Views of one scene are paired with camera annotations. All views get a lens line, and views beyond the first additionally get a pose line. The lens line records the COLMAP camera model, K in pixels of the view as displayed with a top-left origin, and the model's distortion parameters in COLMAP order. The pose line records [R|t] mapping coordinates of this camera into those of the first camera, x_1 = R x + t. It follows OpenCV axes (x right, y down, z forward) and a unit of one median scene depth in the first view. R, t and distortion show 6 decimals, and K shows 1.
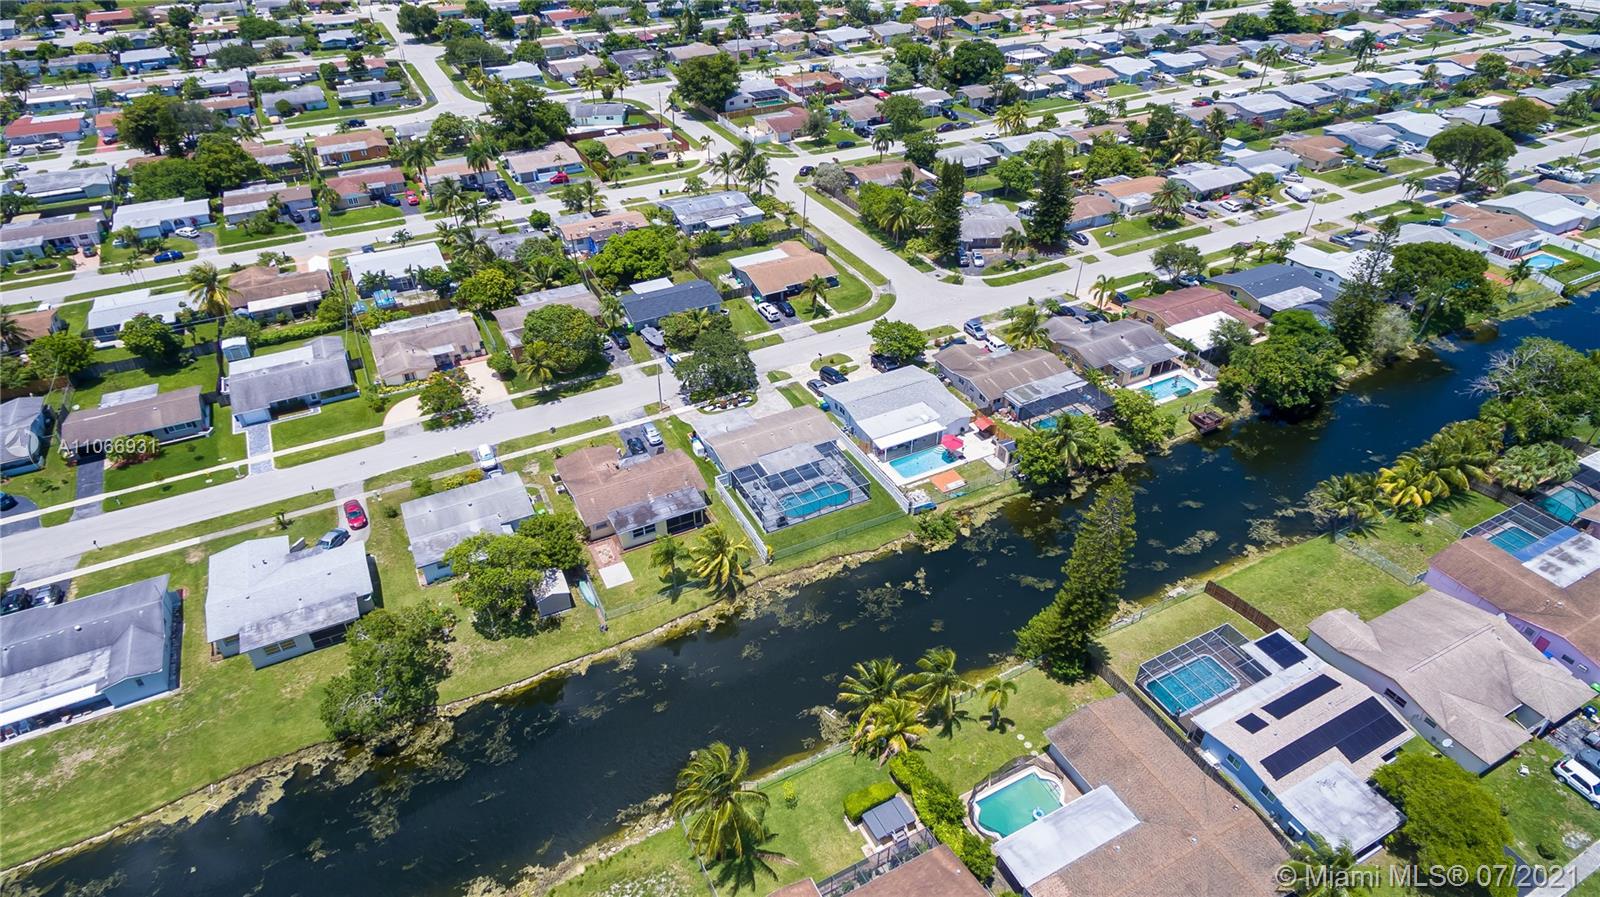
lens RADIAL K [[910.7, 0, 800.7], [0, 910.7, 448.1], [0, 0, 1]] dist [-0.005383, -0.000460]
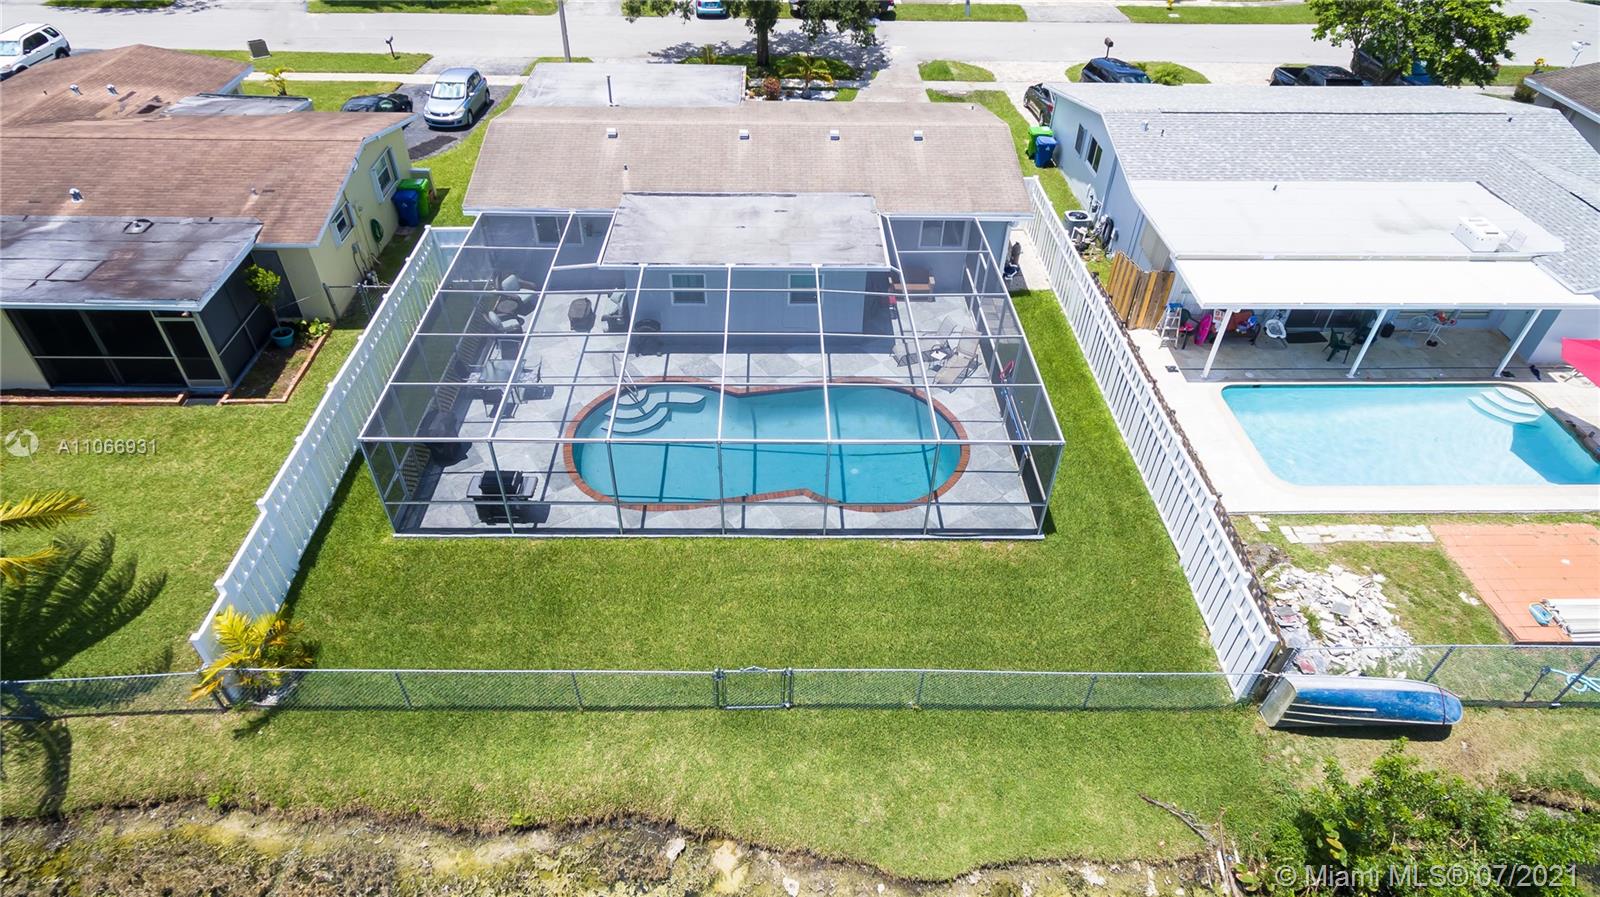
lens RADIAL K [[910.7, 0, 797.3], [0, 910.7, 449.3], [0, 0, 1]] dist [-0.005383, -0.000460]
pose [[0.897732, 0.299109, -0.323436, 0.082386], [-0.273760, 0.953981, 0.122377, 0.030738], [0.345156, -0.021318, 0.938303, 0.776636]]
